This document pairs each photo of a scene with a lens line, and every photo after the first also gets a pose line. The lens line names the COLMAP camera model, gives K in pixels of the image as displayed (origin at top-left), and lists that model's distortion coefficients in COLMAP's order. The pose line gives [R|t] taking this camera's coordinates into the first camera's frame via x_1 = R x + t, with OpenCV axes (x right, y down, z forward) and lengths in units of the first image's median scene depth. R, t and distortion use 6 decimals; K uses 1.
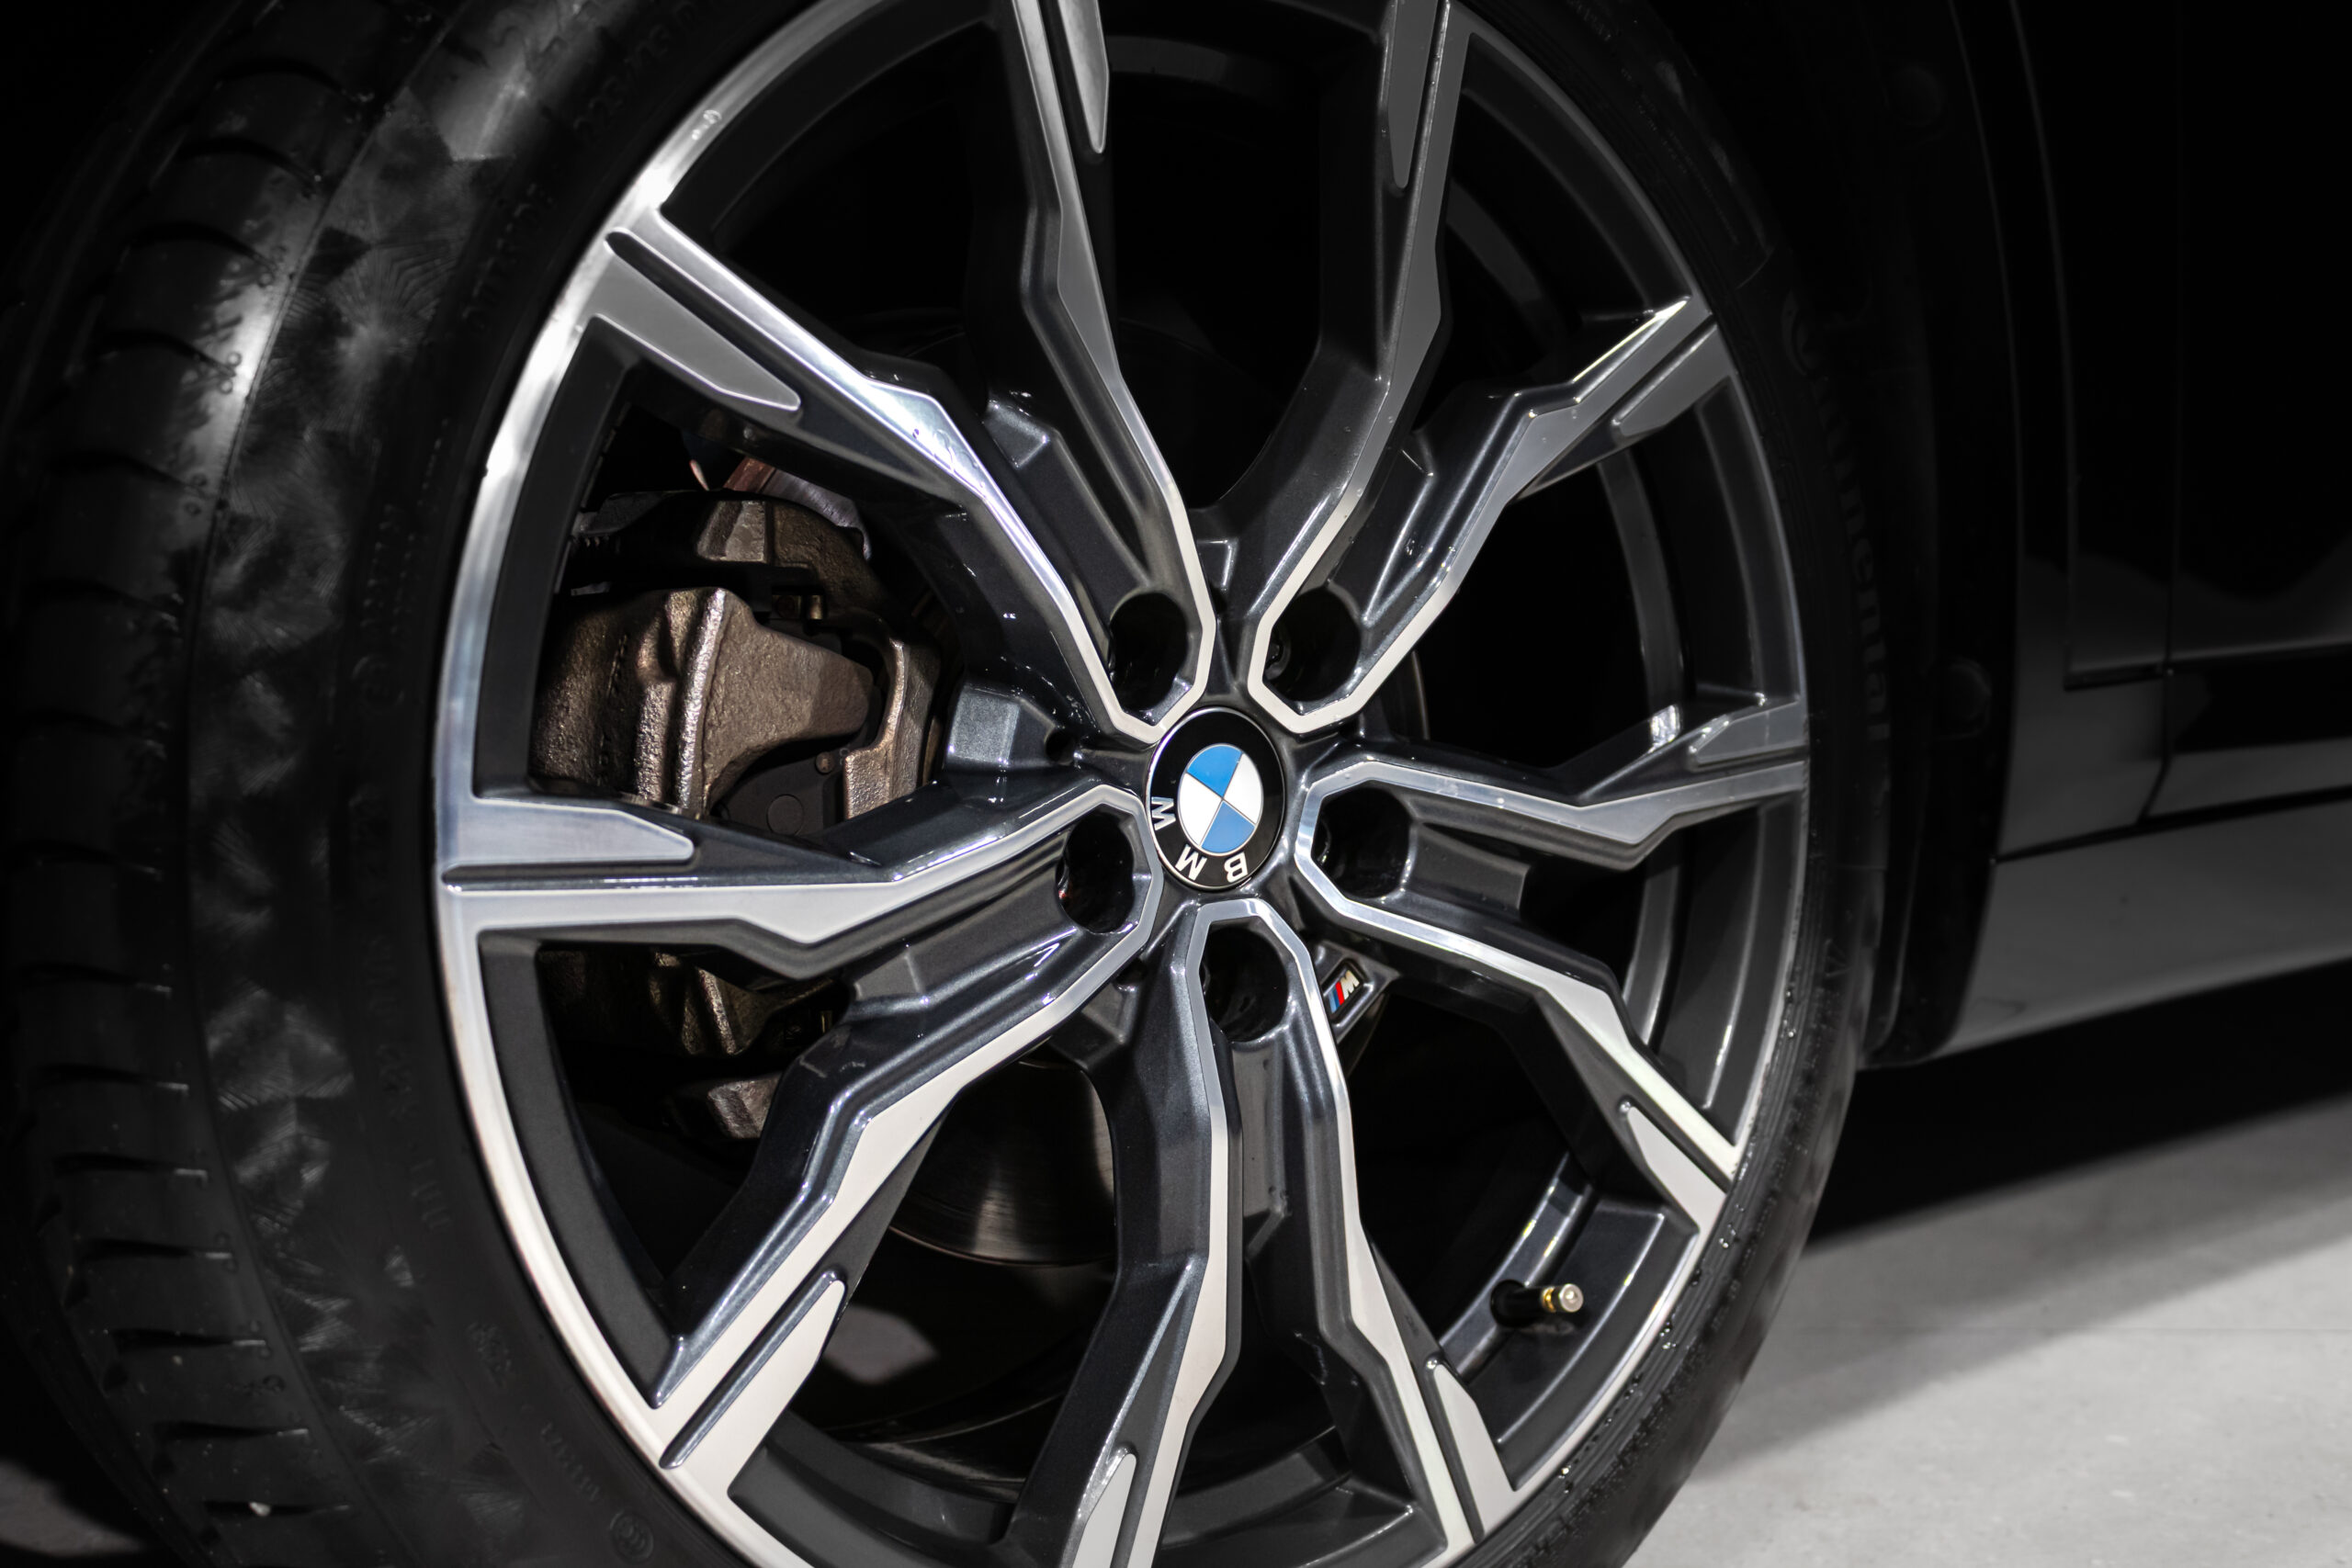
lens RADIAL K [[2539.6, 0, 1174.9], [0, 2539.6, 798.4], [0, 0, 1]] dist [-0.026868, 0.028770]
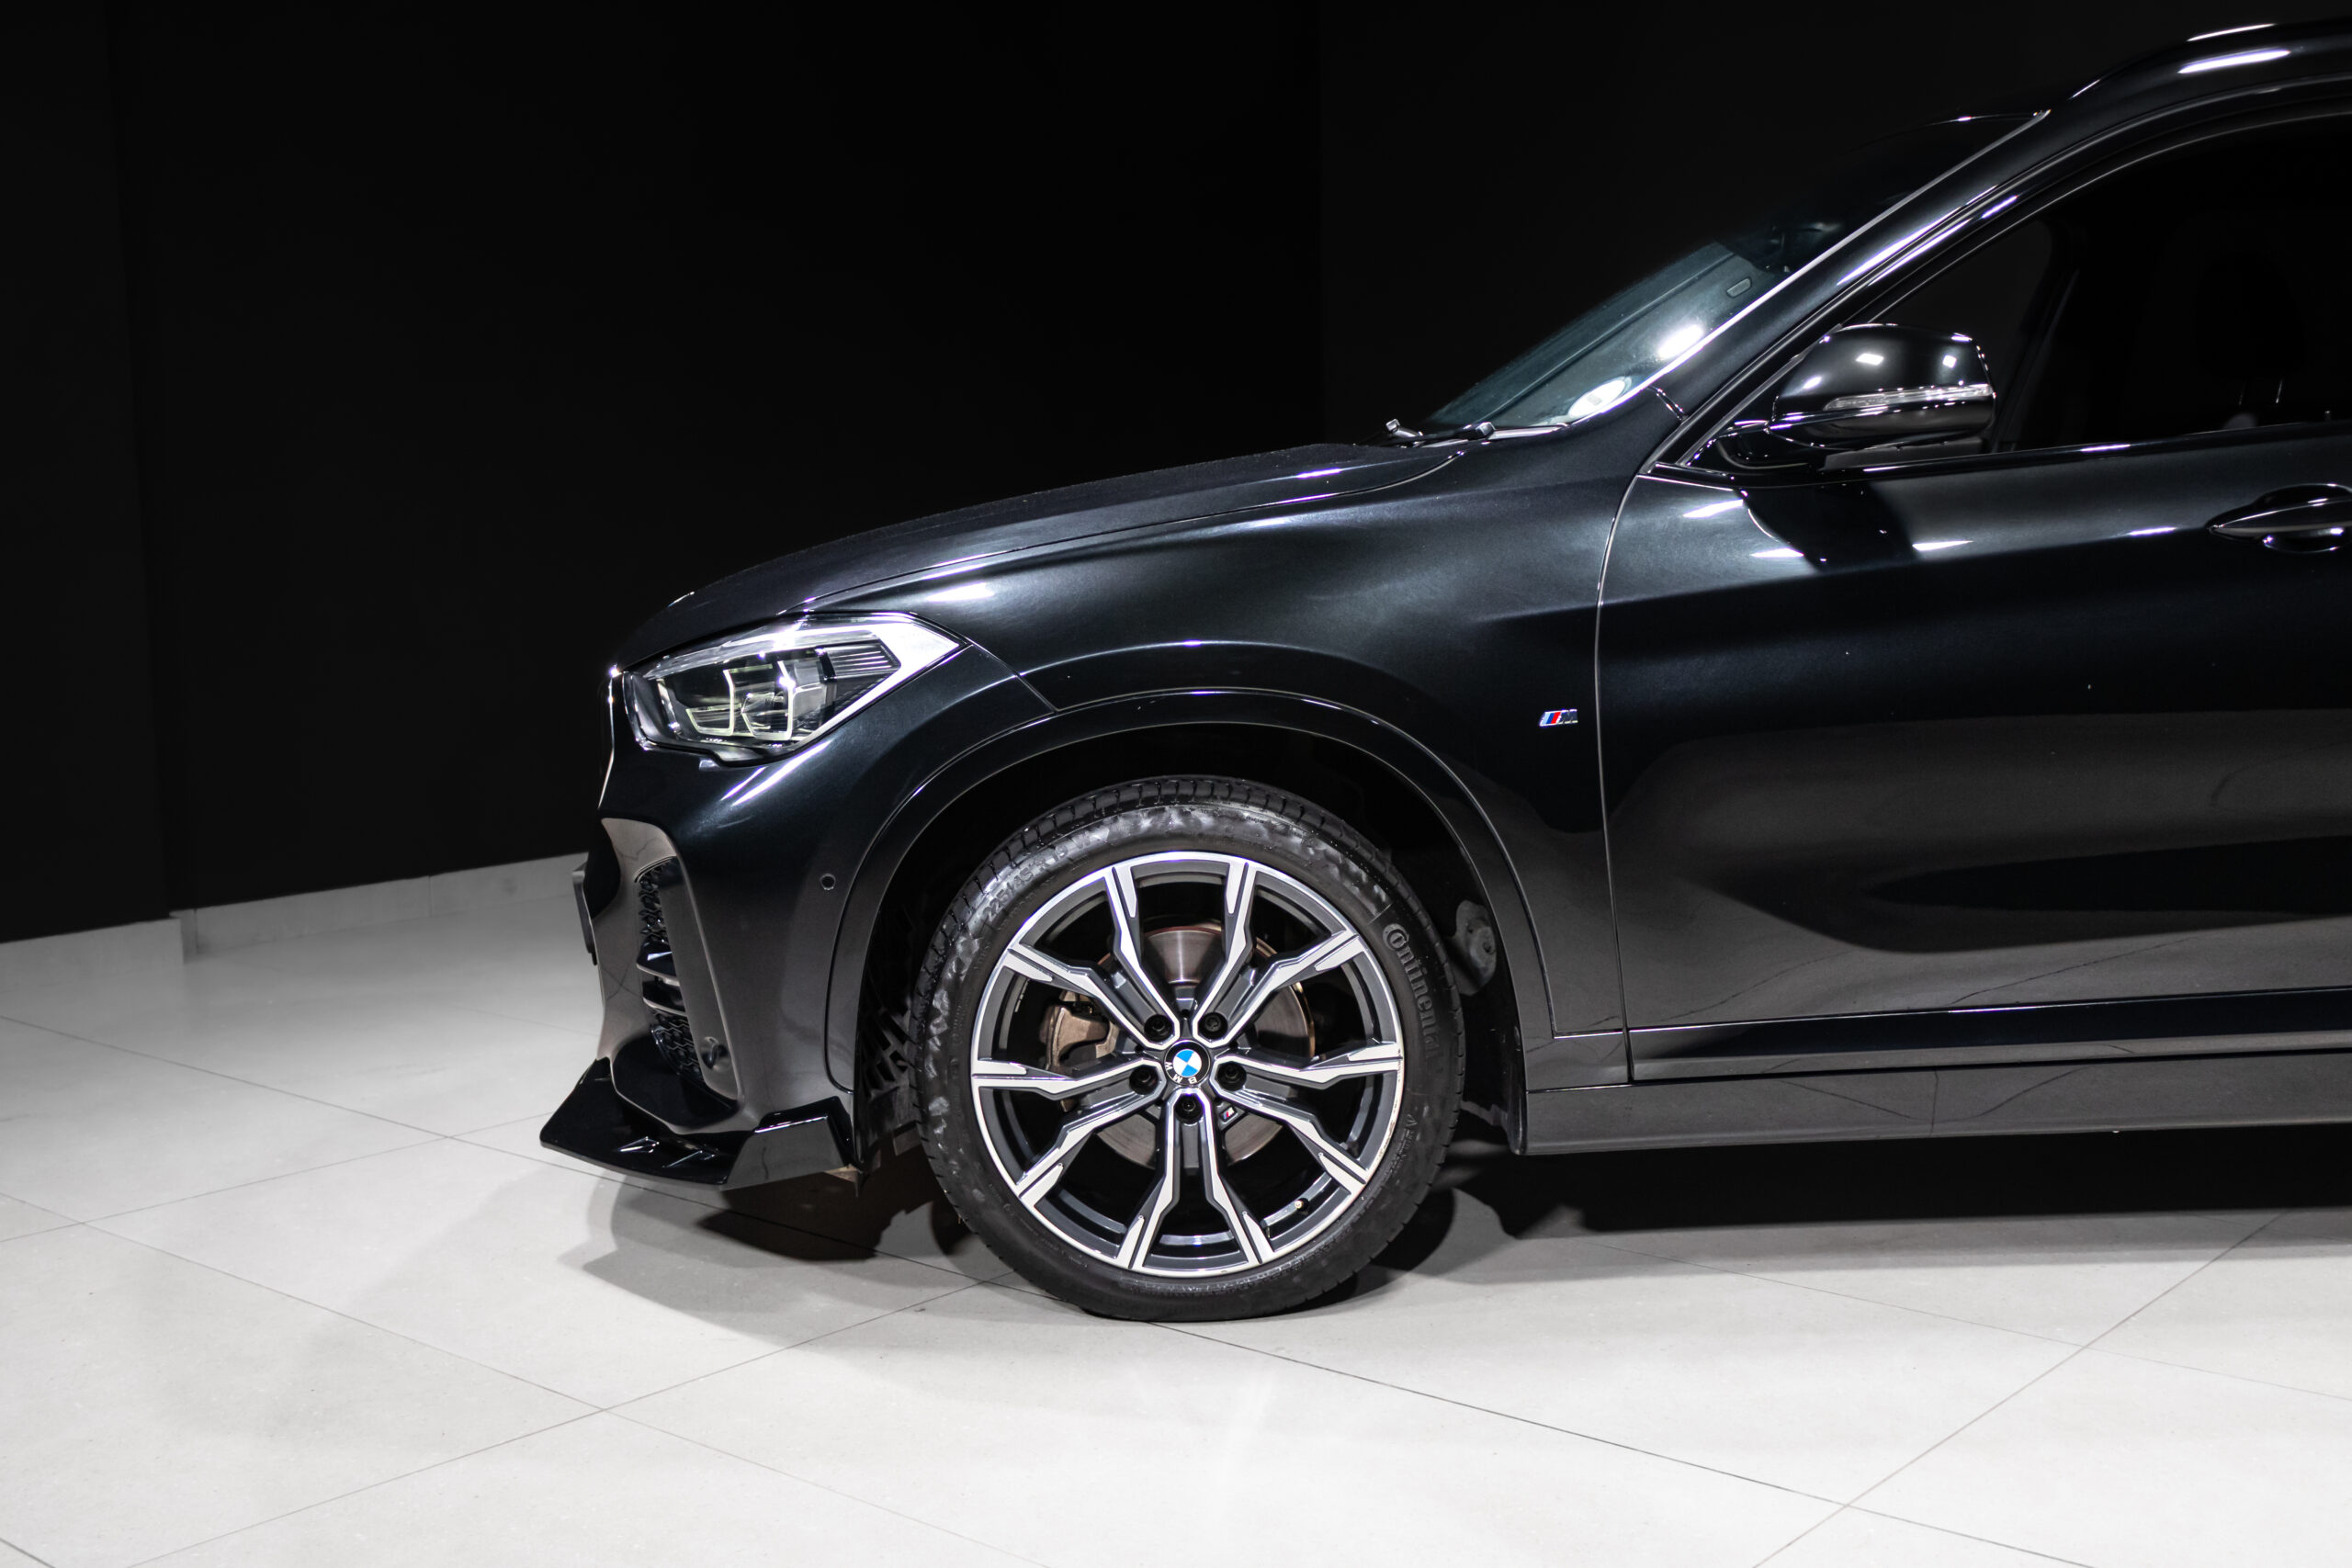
lens RADIAL K [[2626.0, 0, 1176.0], [0, 2626.0, 784.0], [0, 0, 1]] dist [-0.022342, -0.008408]
pose [[0.782633, 0.071433, -0.618371, 2.537970], [-0.029618, 0.996542, 0.077633, -0.760618], [0.621778, -0.042443, 0.782043, -2.227049]]
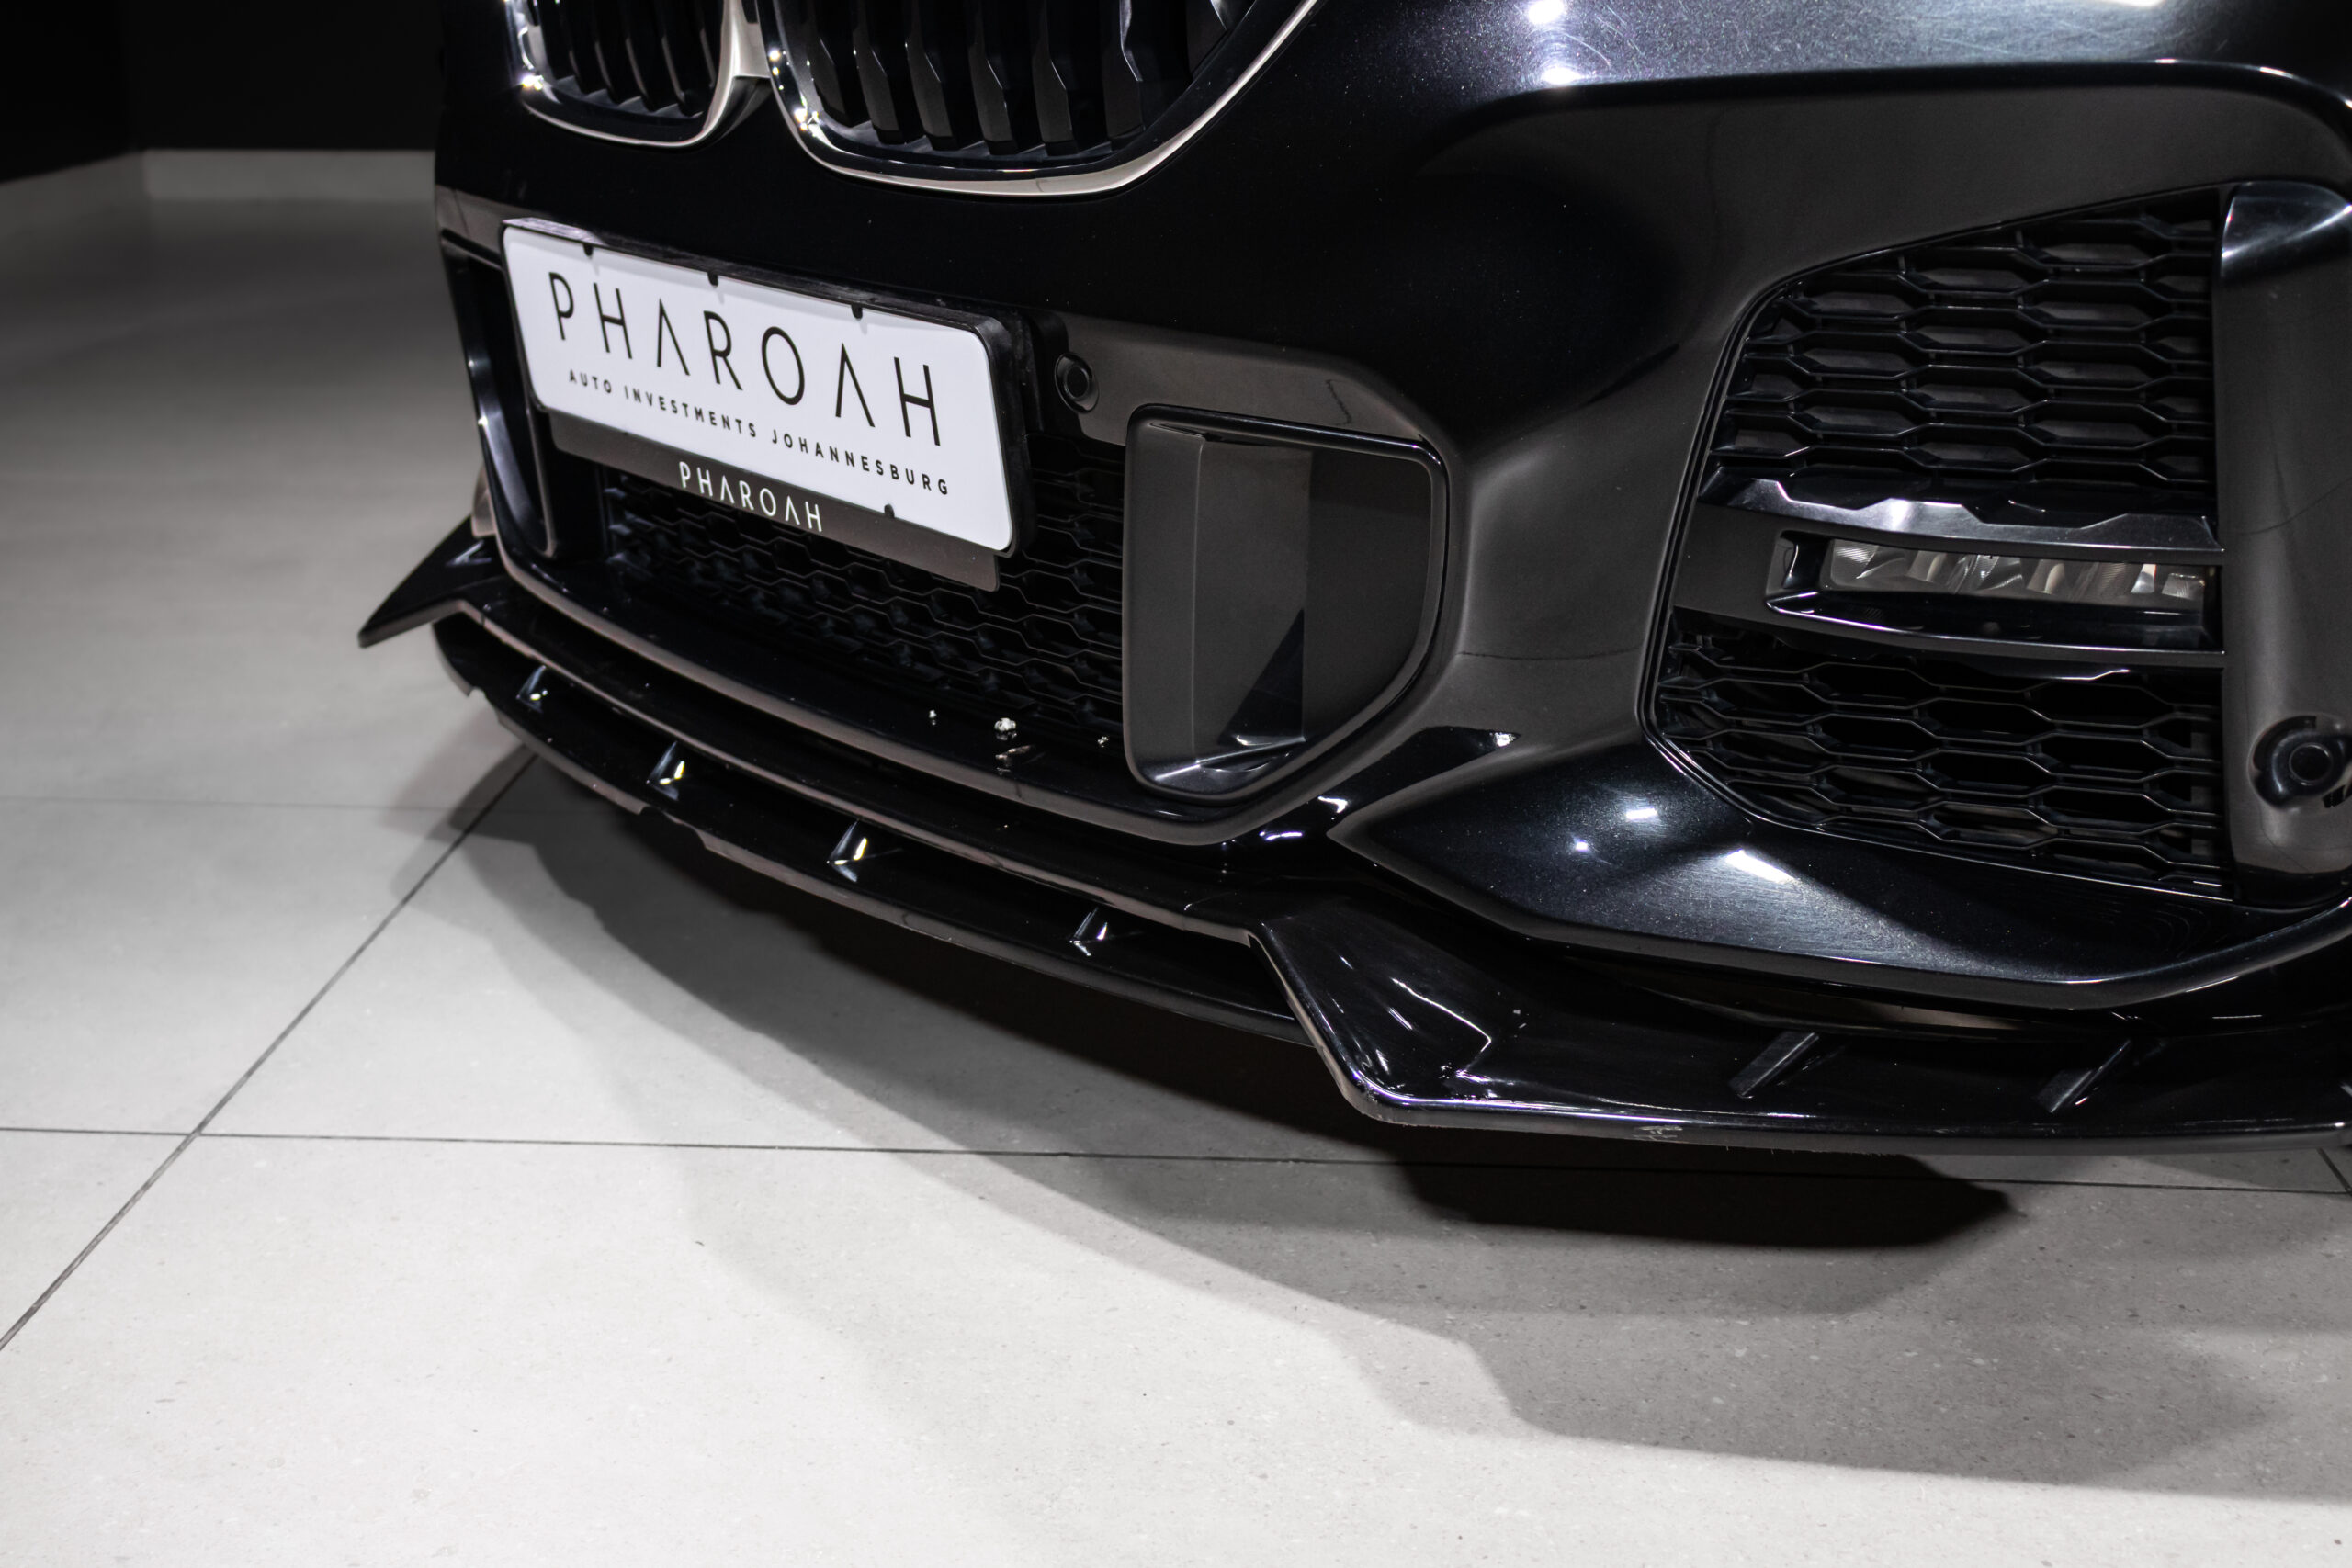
lens RADIAL K [[3014.3, 0, 1169.2], [0, 3014.3, 780.0], [0, 0, 1]] dist [0.021578, 0.030549]
pose [[0.999471, 0.017555, -0.027377, -1.182447], [-0.010636, 0.971943, 0.234975, -0.357533], [0.030734, -0.234559, 0.971616, -1.055485]]
